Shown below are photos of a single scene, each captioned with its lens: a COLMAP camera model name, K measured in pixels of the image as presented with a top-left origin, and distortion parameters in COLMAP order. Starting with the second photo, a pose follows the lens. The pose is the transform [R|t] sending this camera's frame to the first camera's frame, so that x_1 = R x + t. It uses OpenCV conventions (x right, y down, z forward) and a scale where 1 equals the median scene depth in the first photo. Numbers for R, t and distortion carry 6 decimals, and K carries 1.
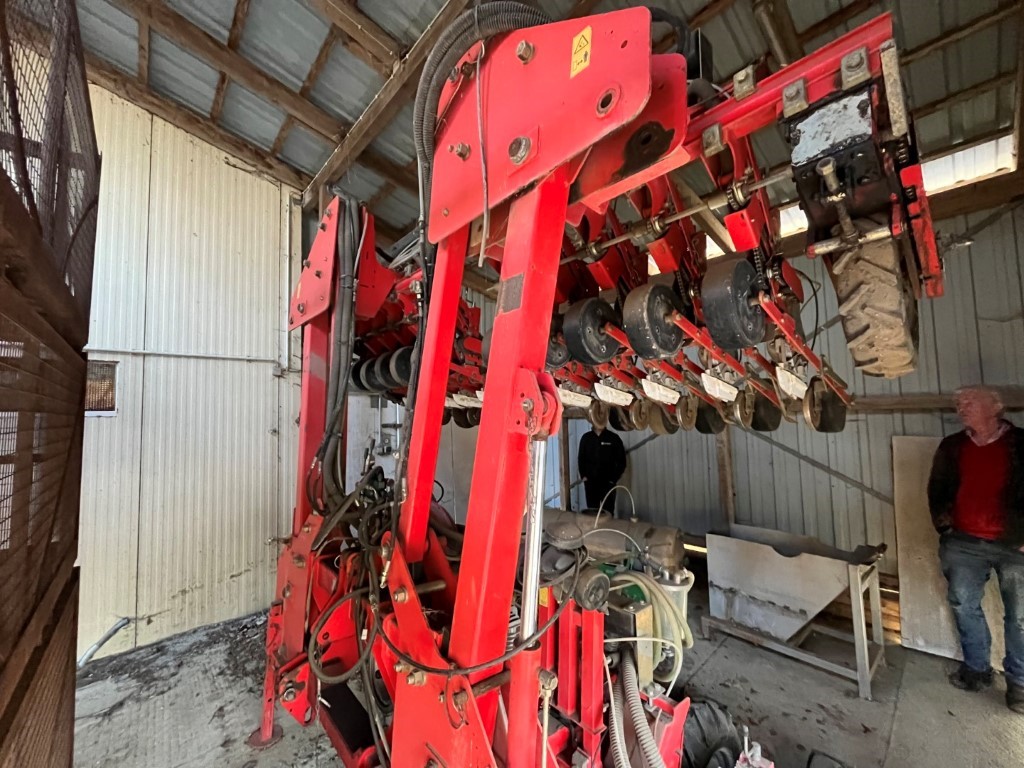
lens RADIAL K [[409.7, 0, 513.7], [0, 409.7, 389.4], [0, 0, 1]] dist [-0.002104, -0.000198]
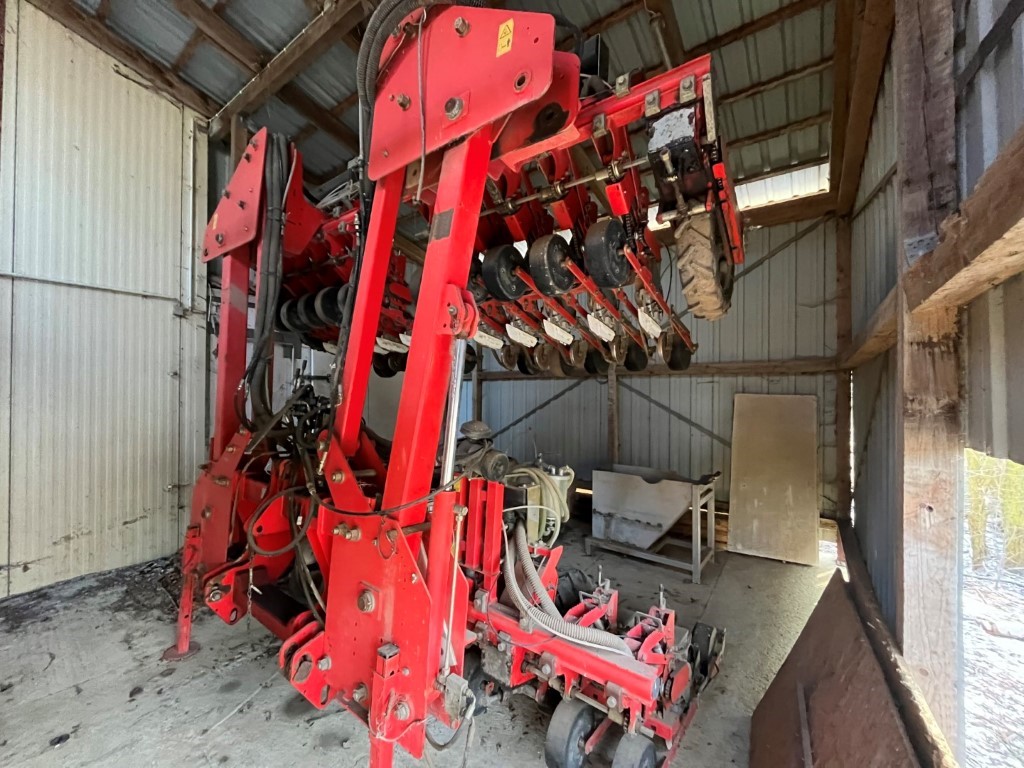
lens RADIAL K [[409.7, 0, 510.3], [0, 409.7, 391.8], [0, 0, 1]] dist [-0.002104, -0.000198]
pose [[0.979387, 0.034873, 0.198961, -0.018410], [-0.046541, 0.997441, 0.054270, 0.106341], [-0.196559, -0.062411, 0.978504, -0.162713]]
